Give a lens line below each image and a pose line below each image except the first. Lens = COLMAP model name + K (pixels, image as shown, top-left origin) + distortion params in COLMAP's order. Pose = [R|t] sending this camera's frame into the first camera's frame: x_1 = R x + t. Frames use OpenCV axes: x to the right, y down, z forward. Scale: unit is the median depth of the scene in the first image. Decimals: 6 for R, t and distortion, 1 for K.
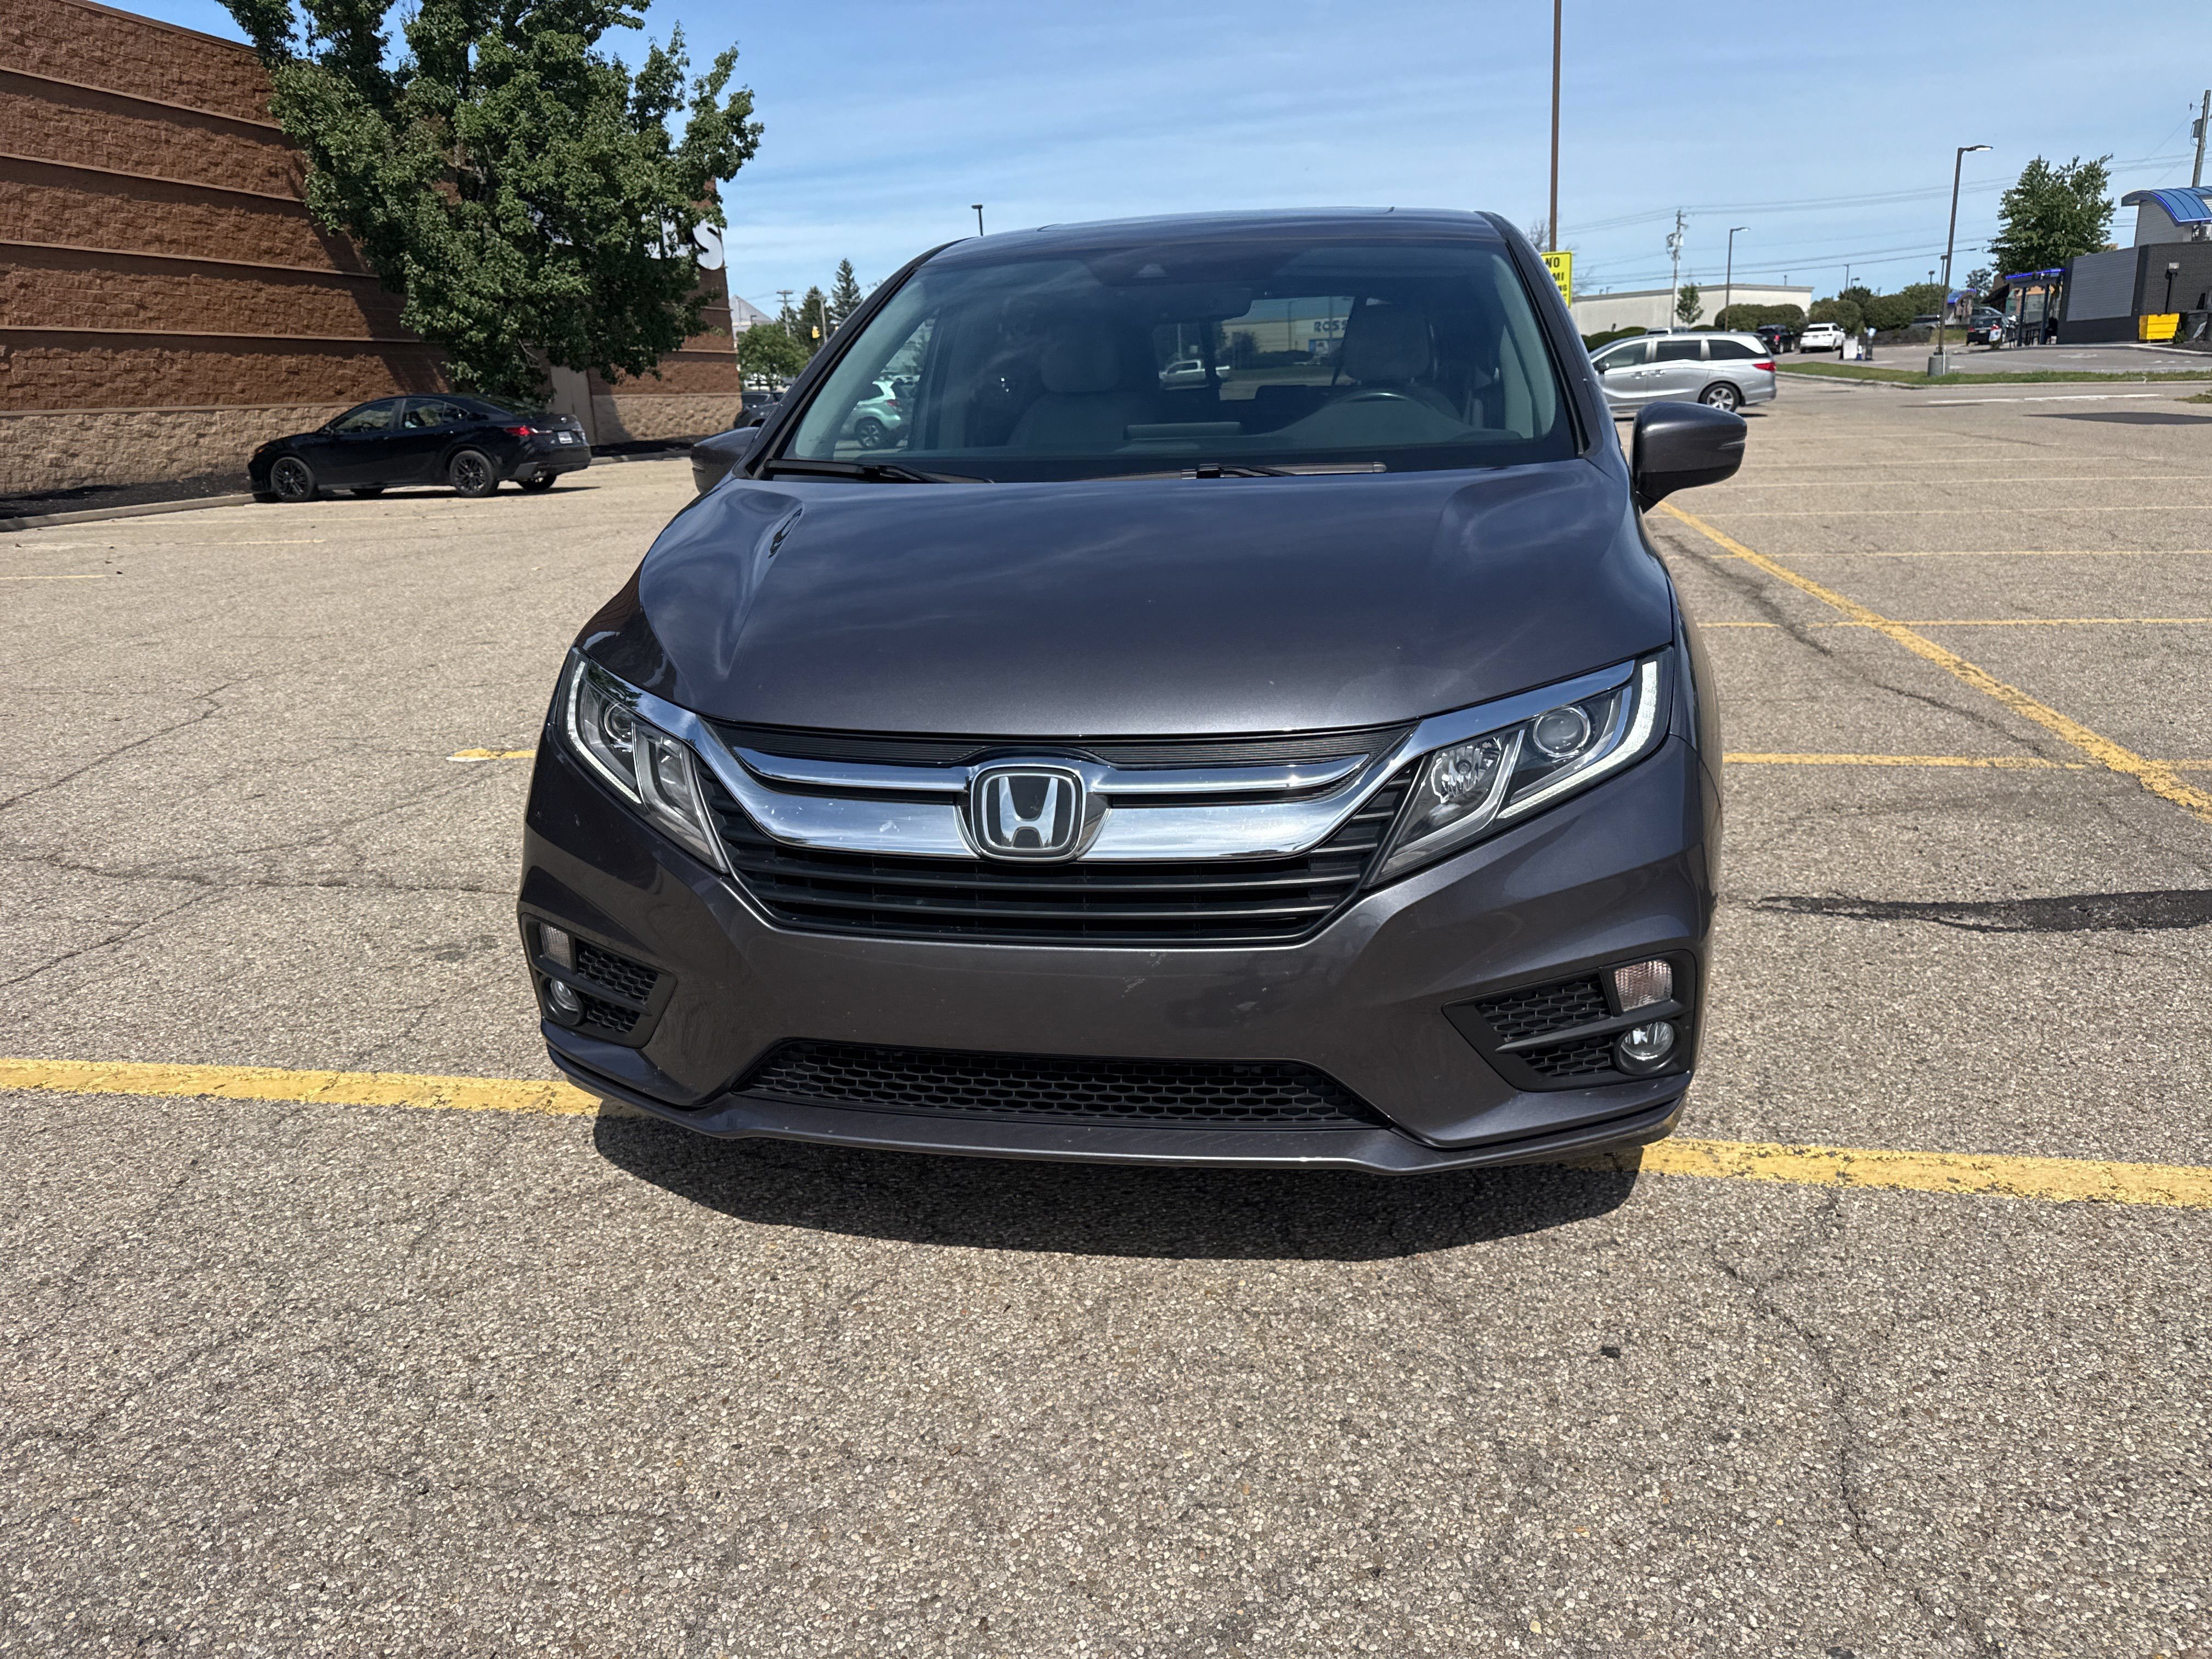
lens RADIAL K [[1551.5, 0, 1112.9], [0, 1551.5, 836.3], [0, 0, 1]] dist [0.021500, -0.027048]
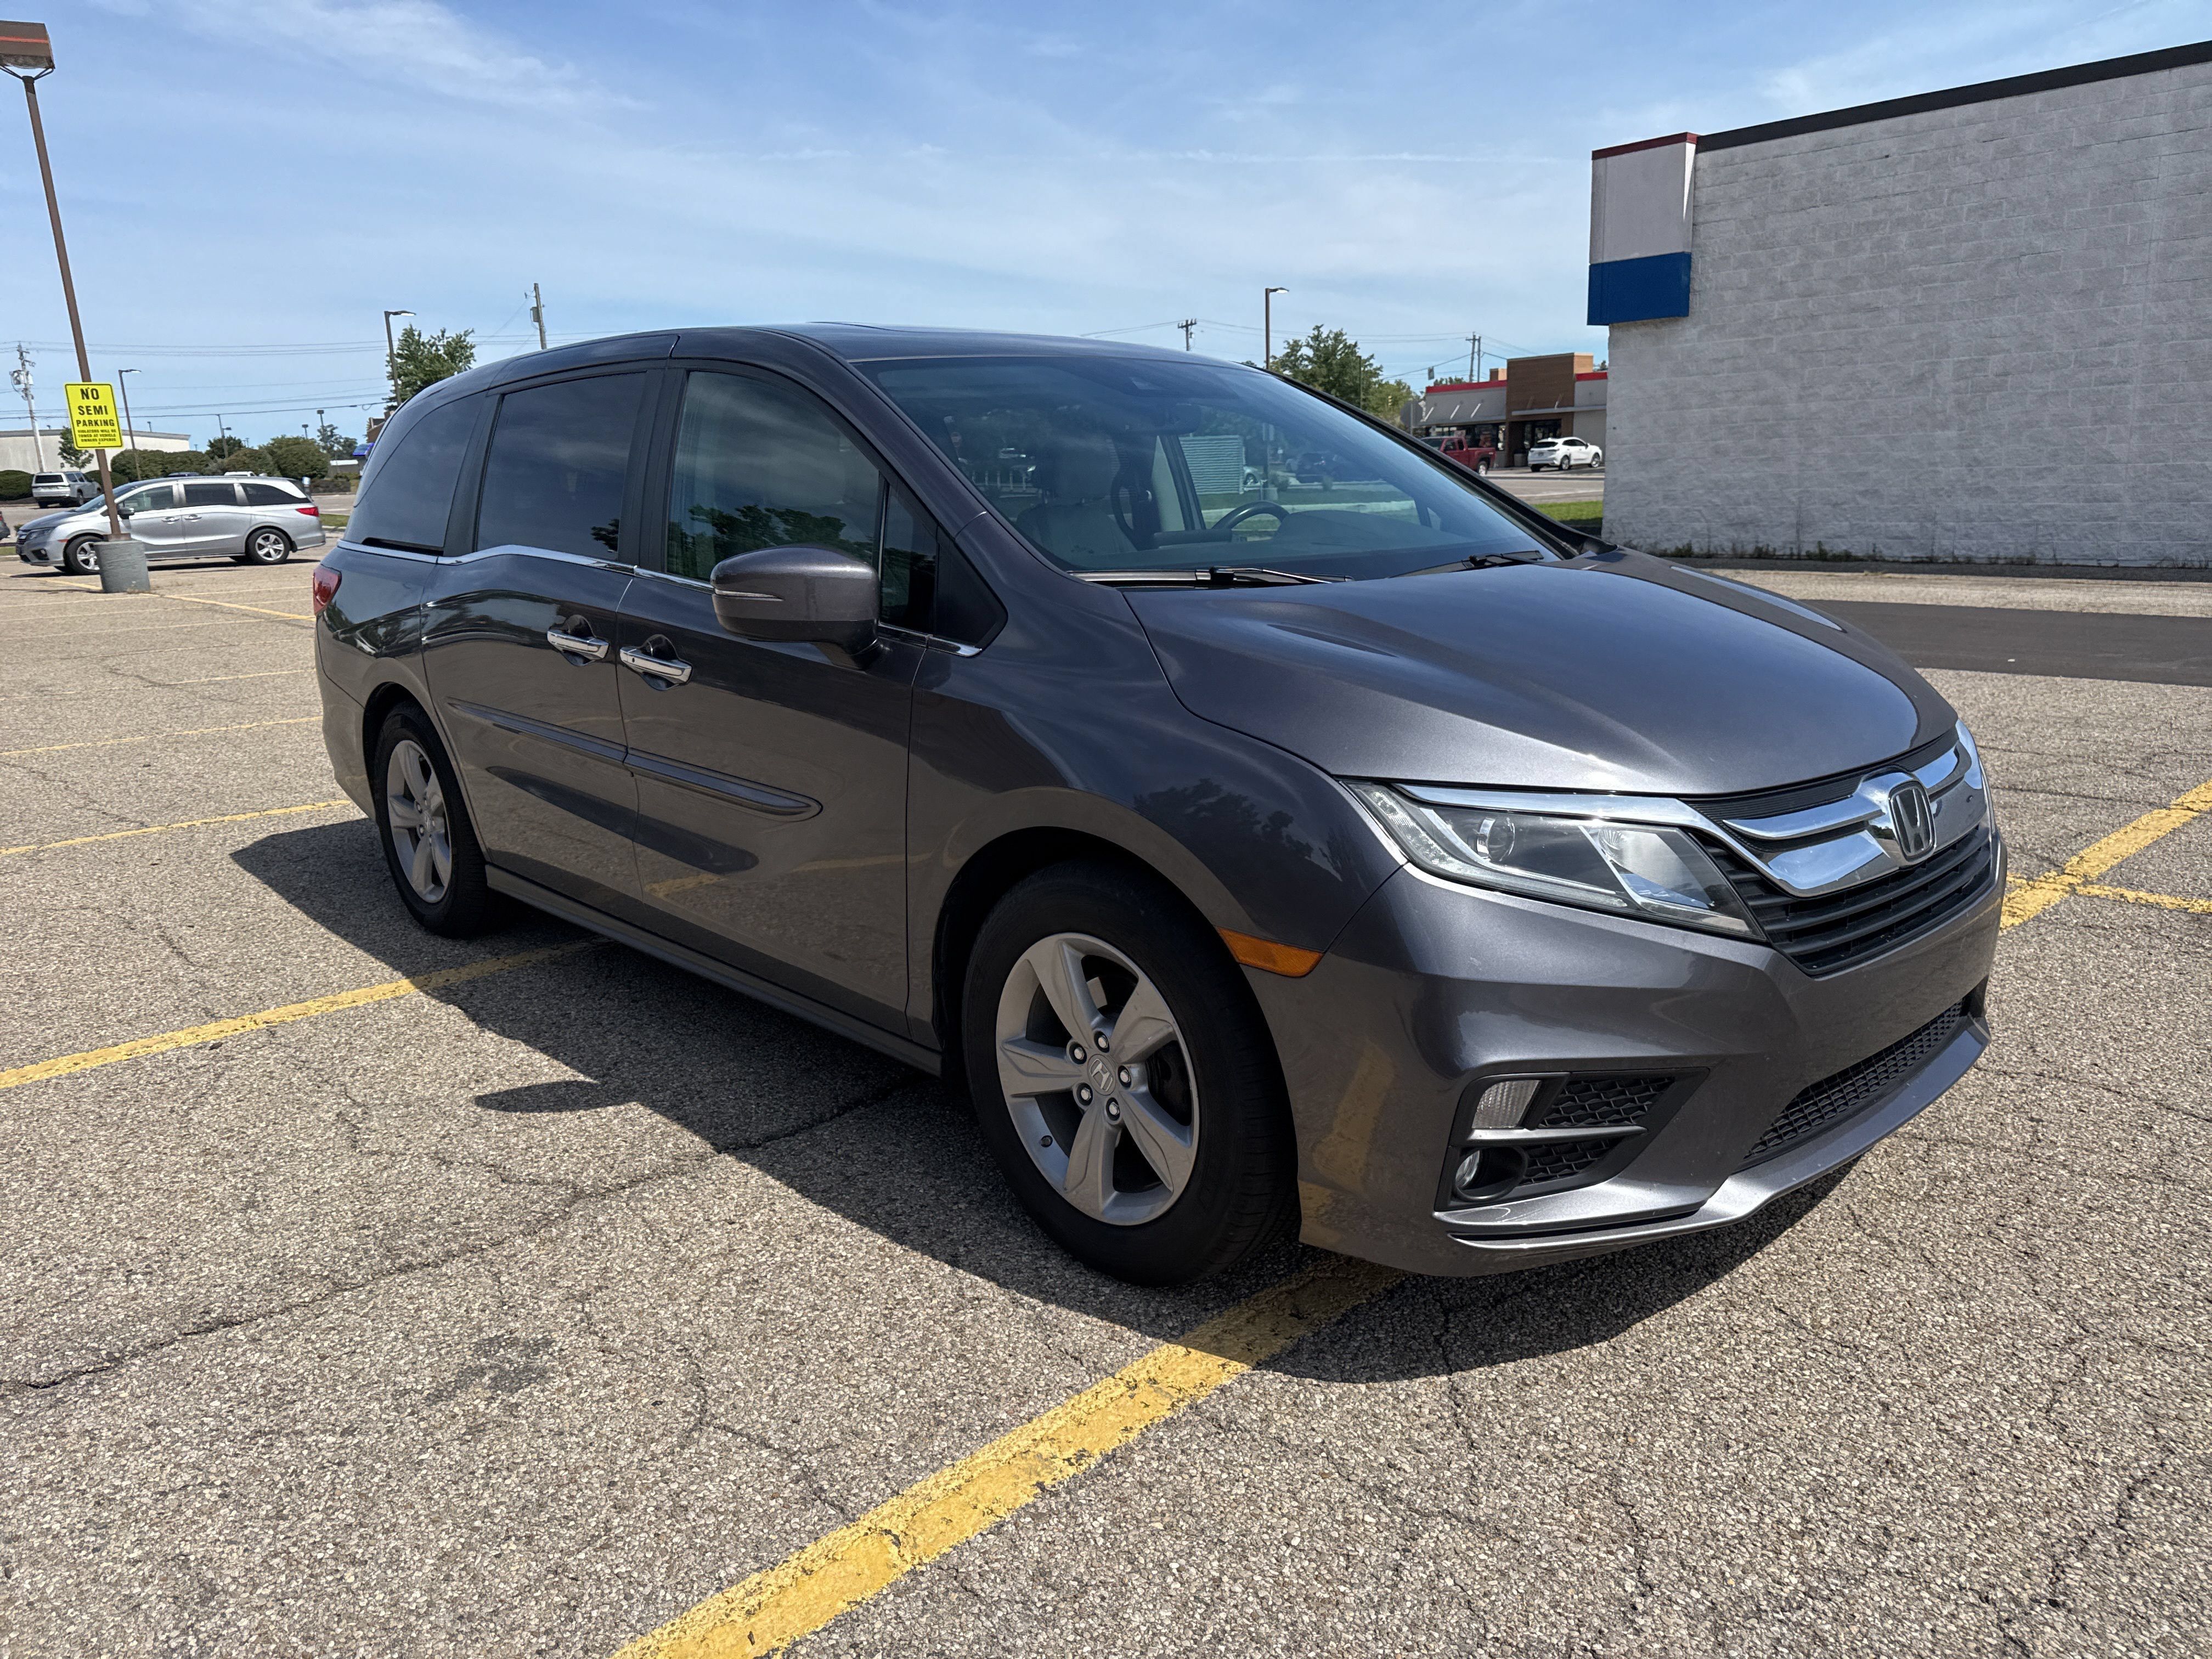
lens RADIAL K [[1551.5, 0, 1105.9], [0, 1551.5, 841.4], [0, 0, 1]] dist [0.021500, -0.027048]
pose [[0.600331, -0.163494, 0.782862, -0.929804], [0.230687, 0.972674, 0.026235, -0.119561], [-0.765759, 0.164847, 0.621642, 0.496331]]
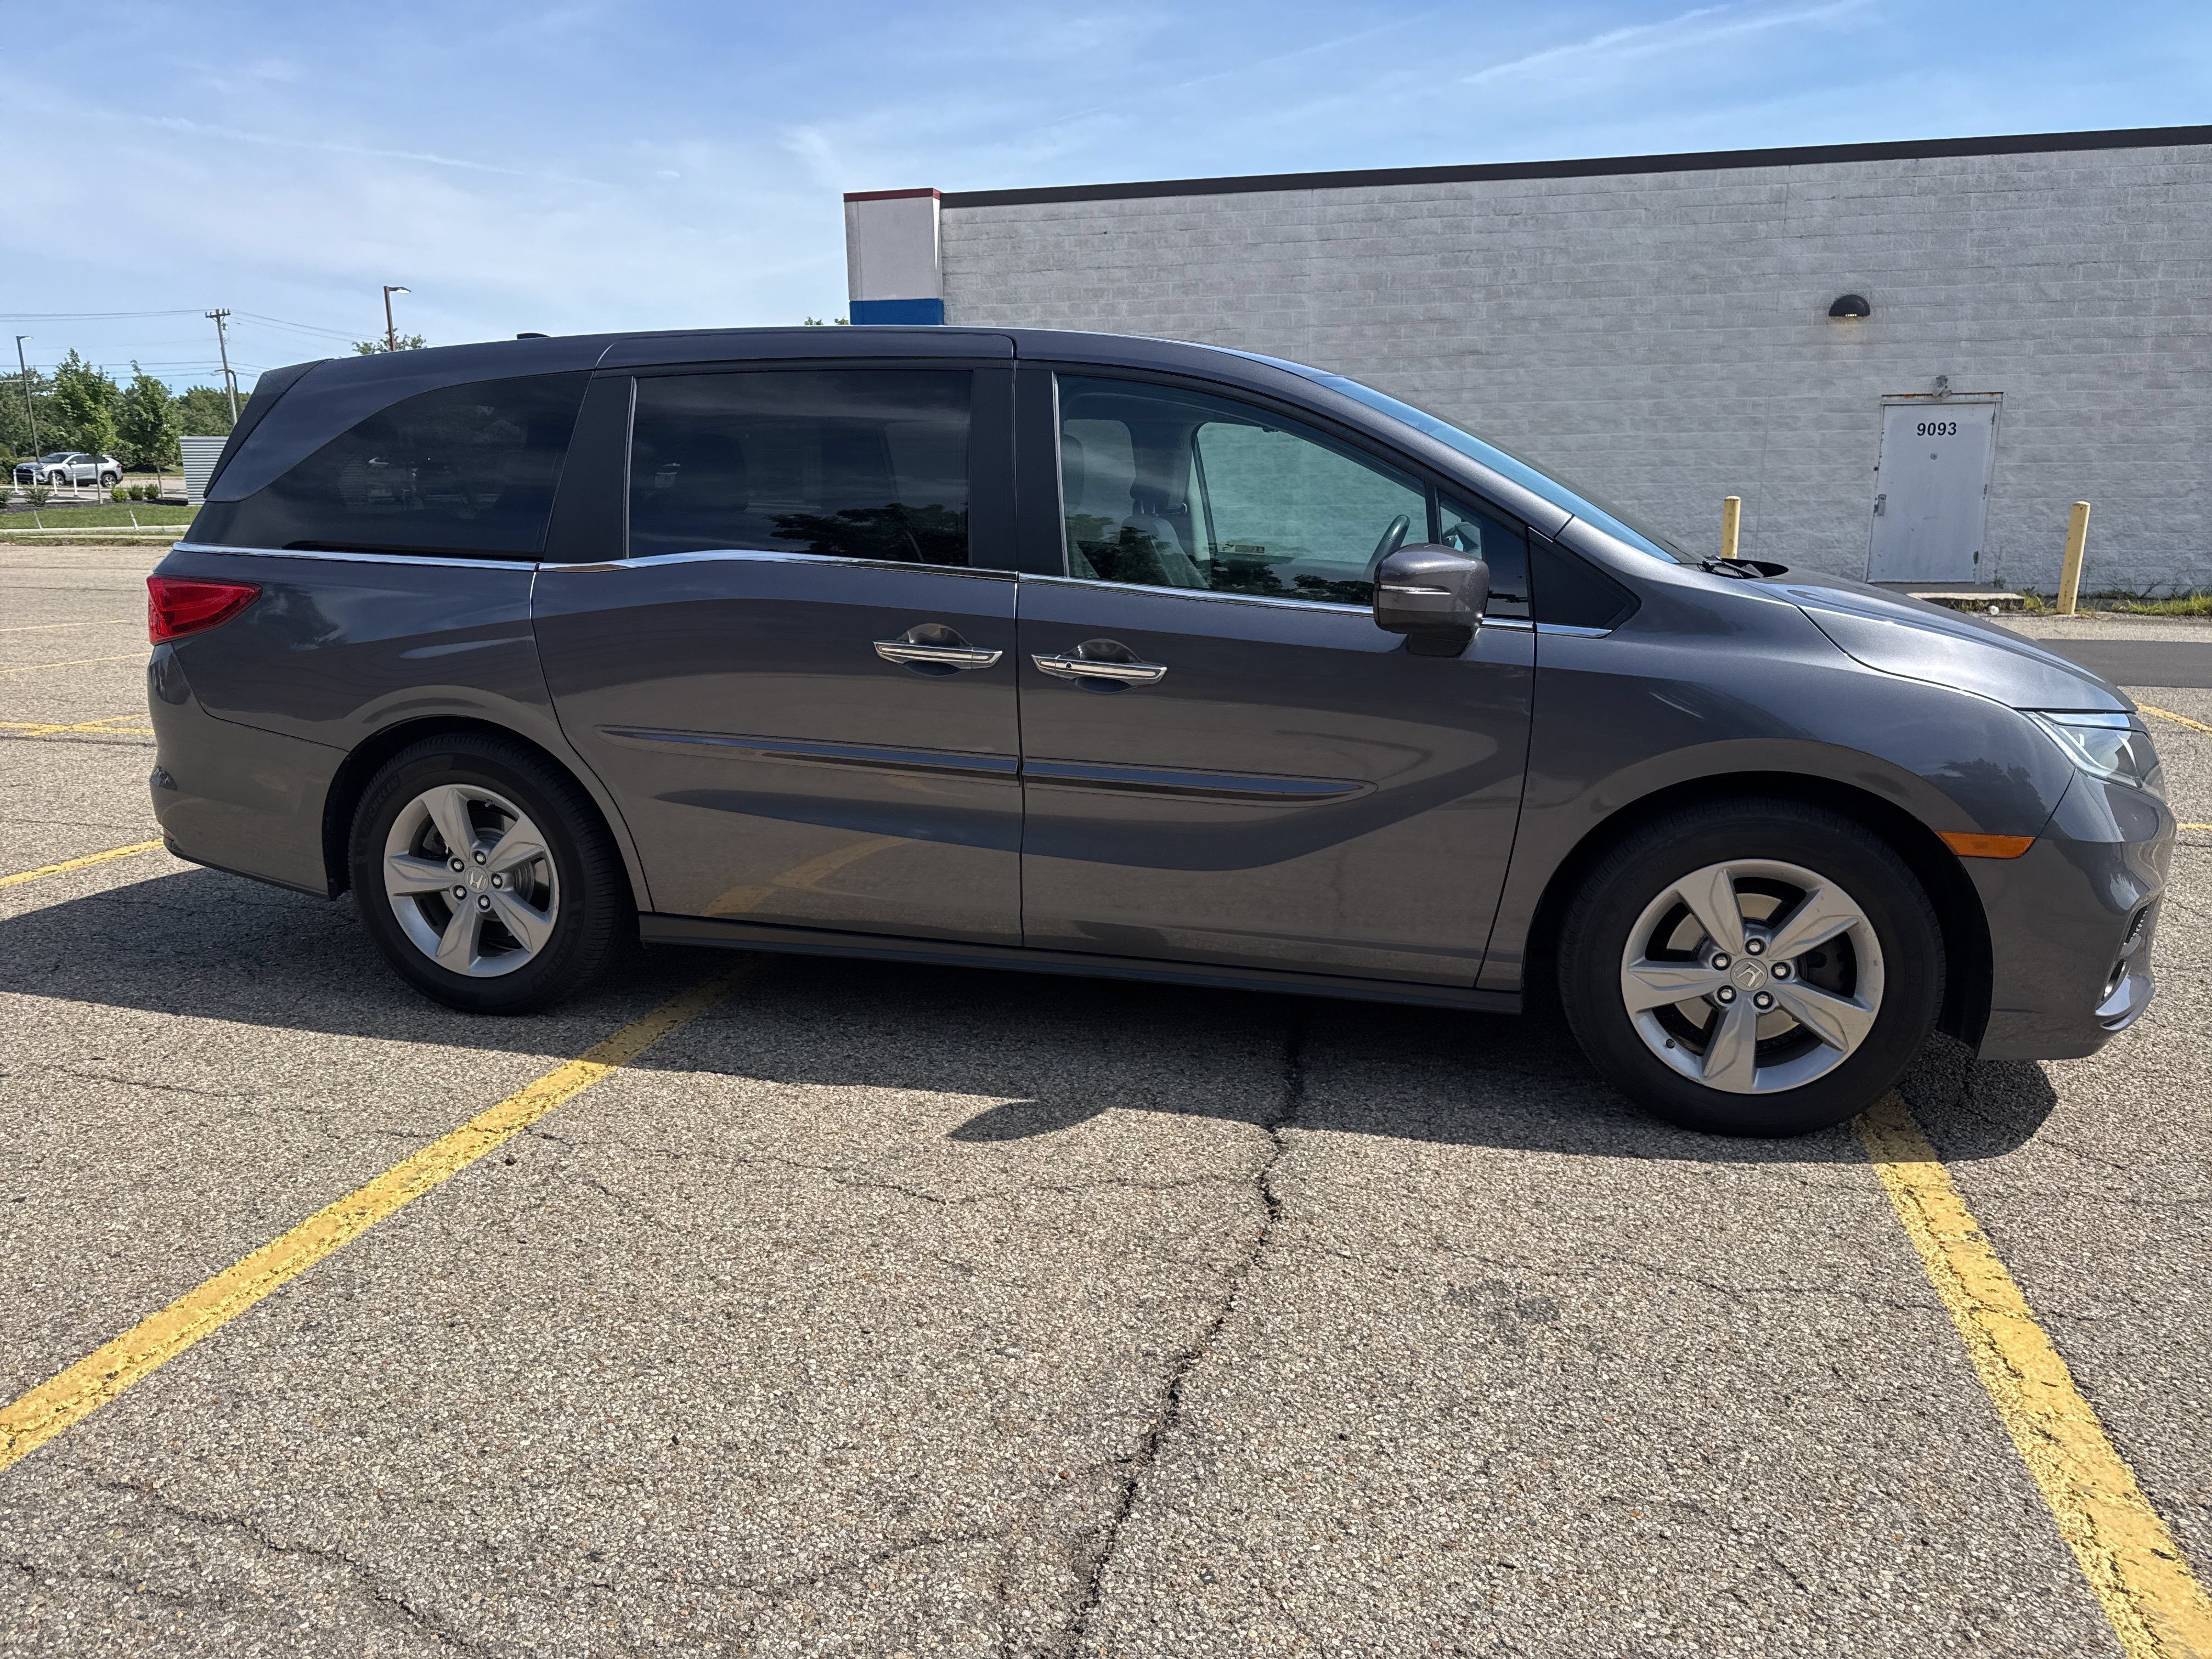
lens RADIAL K [[1551.5, 0, 1103.5], [0, 1551.5, 845.4], [0, 0, 1]] dist [0.021500, -0.027048]
pose [[0.082744, -0.188067, 0.978664, -1.340743], [0.277659, 0.947497, 0.158603, -0.345430], [-0.957110, 0.258612, 0.130618, 1.309898]]
